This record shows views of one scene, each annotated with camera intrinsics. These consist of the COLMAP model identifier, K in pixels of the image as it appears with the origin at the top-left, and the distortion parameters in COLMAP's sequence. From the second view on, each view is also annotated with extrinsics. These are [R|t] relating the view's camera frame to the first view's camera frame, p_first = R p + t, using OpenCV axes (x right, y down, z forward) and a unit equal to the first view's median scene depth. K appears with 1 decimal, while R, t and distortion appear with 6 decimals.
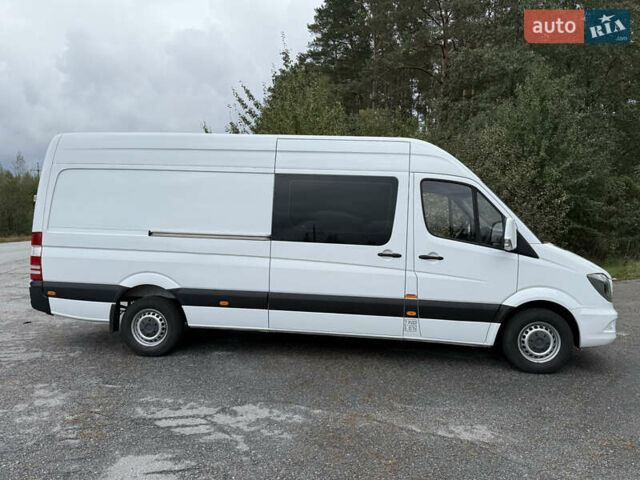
lens RADIAL K [[476.8, 0, 305.1], [0, 476.8, 239.1], [0, 0, 1]] dist [0.135273, -0.310000]
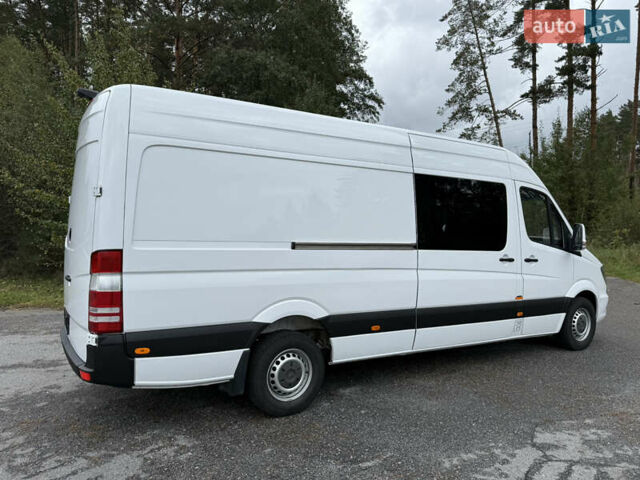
lens RADIAL K [[486.3, 0, 323.1], [0, 486.3, 243.0], [0, 0, 1]] dist [0.049122, -0.096599]
pose [[0.783349, -0.029892, 0.620863, -0.784226], [0.012072, 0.999386, 0.032884, -0.041991], [-0.621465, -0.018265, 0.783229, 0.420443]]
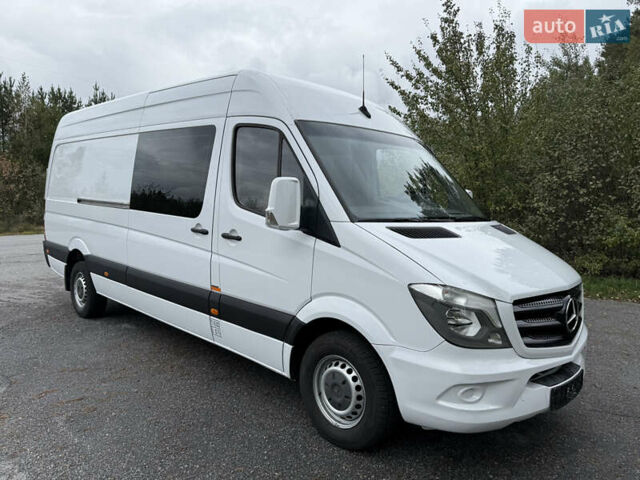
lens RADIAL K [[486.3, 0, 323.1], [0, 486.3, 243.0], [0, 0, 1]] dist [0.049122, -0.096599]
pose [[0.793188, 0.062704, -0.605739, 0.793557], [-0.043541, 0.997979, 0.046292, 0.008412], [0.607418, -0.010344, 0.794315, 0.507043]]
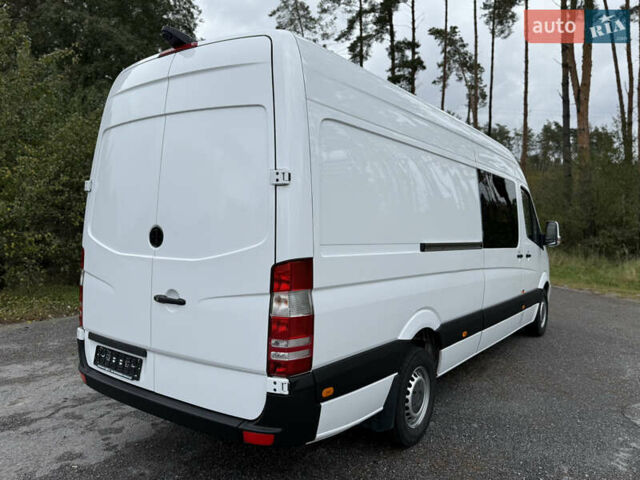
lens RADIAL K [[494.5, 0, 319.9], [0, 494.5, 236.6], [0, 0, 1]] dist [0.003126, -0.011412]
pose [[0.485363, -0.034204, 0.873643, -1.004339], [0.006346, 0.999346, 0.035600, -0.052853], [-0.874290, -0.011735, 0.485263, 0.852393]]
